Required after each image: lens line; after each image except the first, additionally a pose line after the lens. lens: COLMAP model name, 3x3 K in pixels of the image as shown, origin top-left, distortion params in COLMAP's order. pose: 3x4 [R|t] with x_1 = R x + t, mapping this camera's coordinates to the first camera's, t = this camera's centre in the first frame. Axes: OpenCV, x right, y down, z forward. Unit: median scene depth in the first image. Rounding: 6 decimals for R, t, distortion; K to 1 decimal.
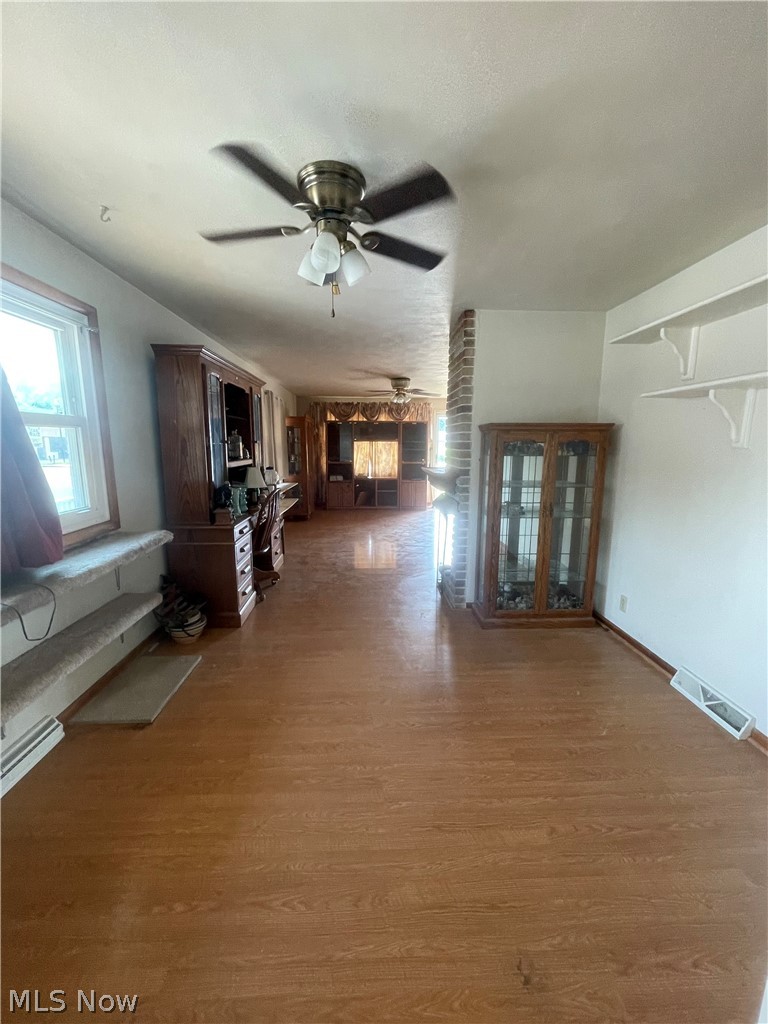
lens RADIAL K [[411.5, 0, 388.8], [0, 411.5, 512.1], [0, 0, 1]] dist [-0.000913, -0.000087]
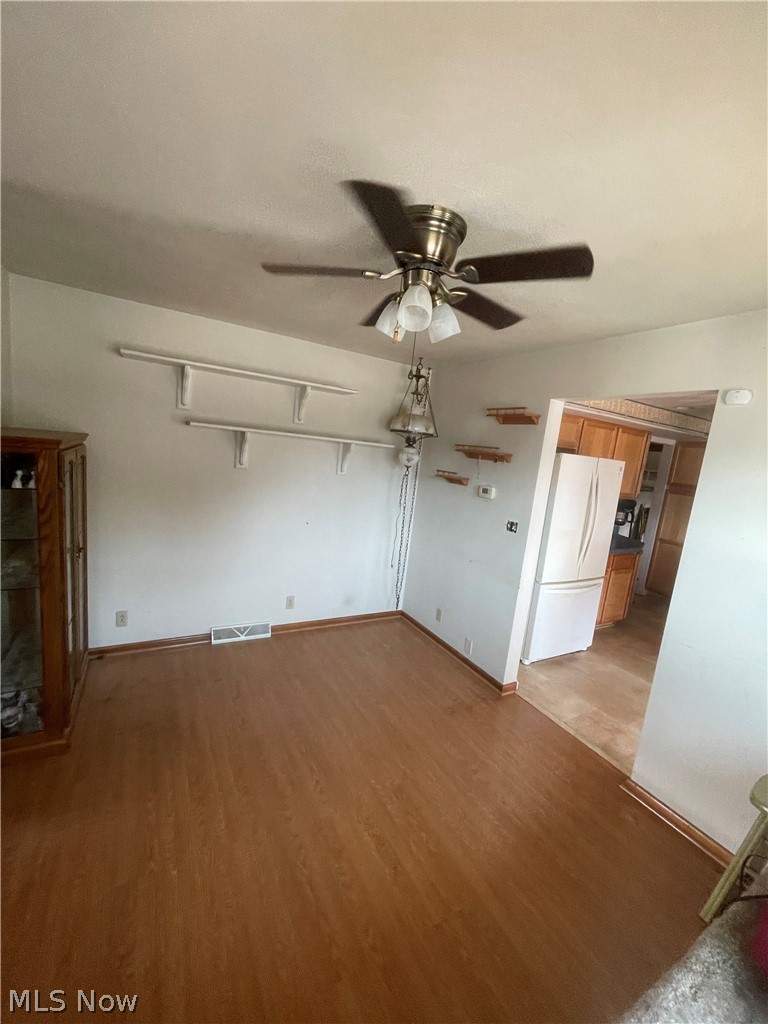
lens RADIAL K [[411.5, 0, 388.0], [0, 411.5, 511.1], [0, 0, 1]] dist [-0.000913, -0.000087]
pose [[-0.444110, -0.197464, 0.873942, -0.808632], [0.039053, 0.970218, 0.239063, -0.368488], [-0.895121, 0.140301, -0.423172, 1.269504]]
